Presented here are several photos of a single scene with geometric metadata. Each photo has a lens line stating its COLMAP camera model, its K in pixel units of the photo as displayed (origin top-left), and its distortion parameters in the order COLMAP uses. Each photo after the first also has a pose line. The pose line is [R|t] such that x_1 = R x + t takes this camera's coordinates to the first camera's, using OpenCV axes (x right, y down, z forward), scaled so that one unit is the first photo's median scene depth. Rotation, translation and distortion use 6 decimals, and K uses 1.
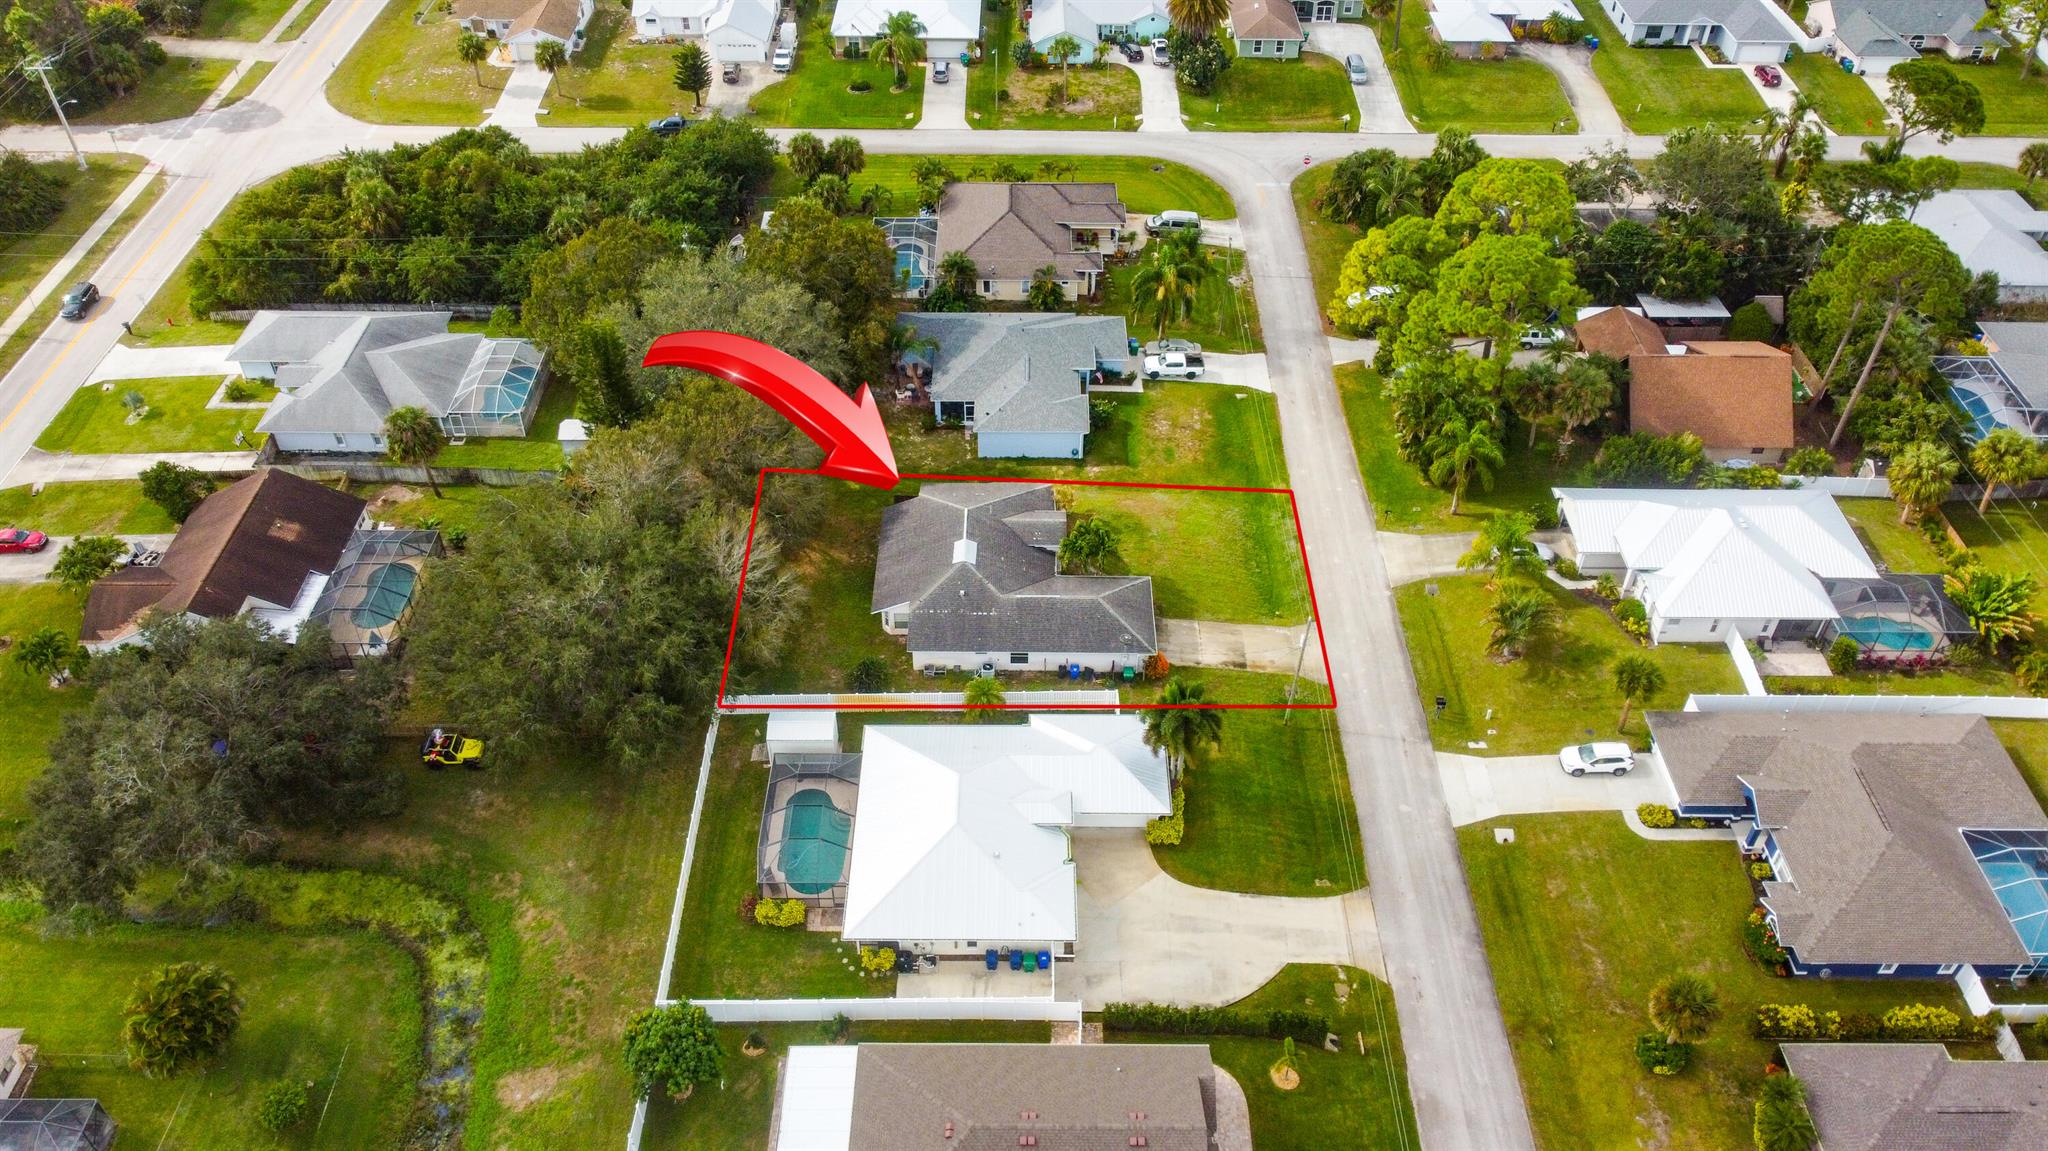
lens RADIAL K [[1549.6, 0, 1021.9], [0, 1549.6, 577.2], [0, 0, 1]] dist [-0.002095, -0.008269]
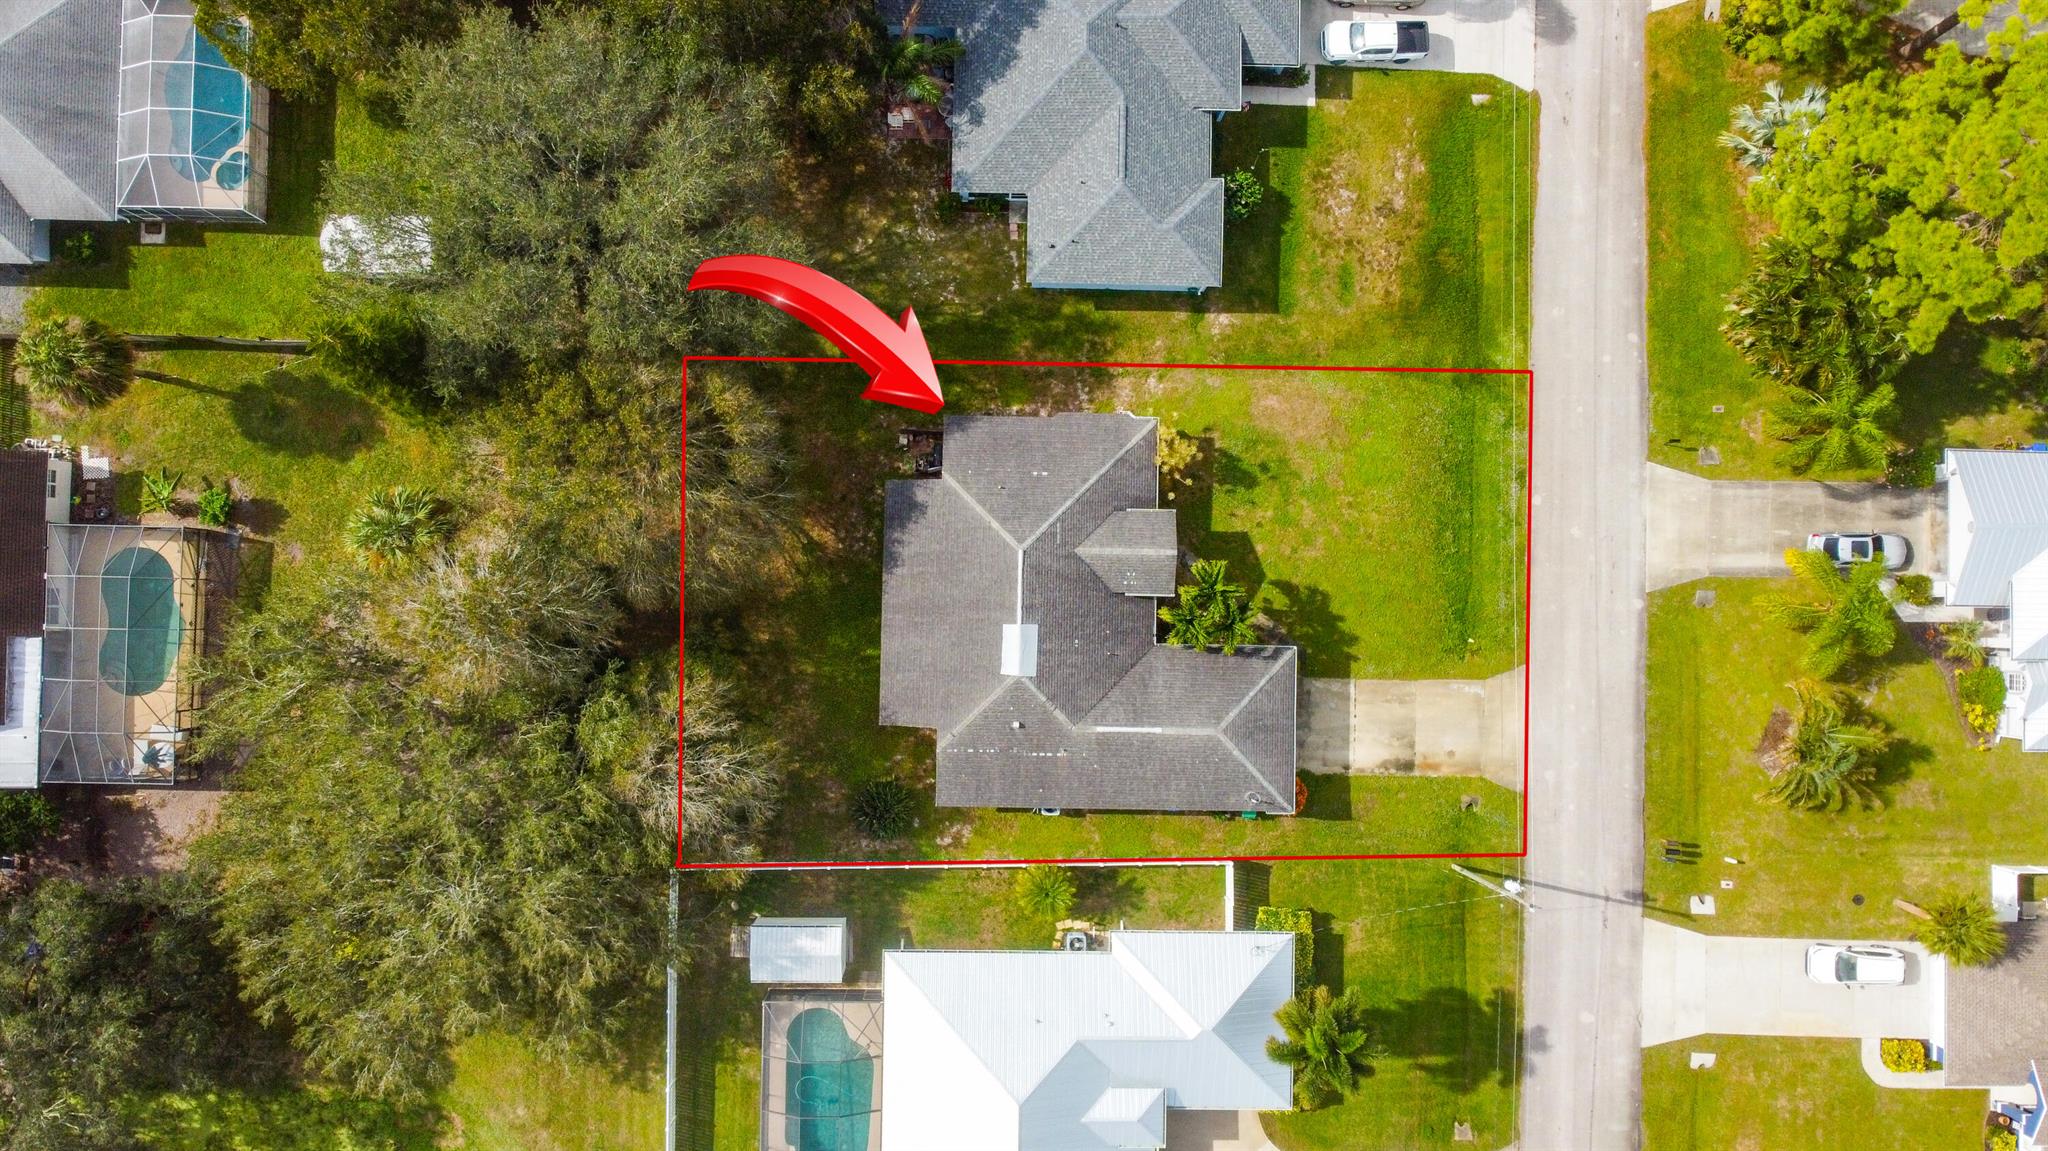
lens RADIAL K [[1549.6, 0, 1021.9], [0, 1549.6, 577.2], [0, 0, 1]] dist [-0.002095, -0.008269]
pose [[0.999612, 0.013846, 0.024168, -0.050727], [-0.027135, 0.679918, 0.732786, -0.499316], [-0.006286, -0.733158, 0.680029, 0.566472]]
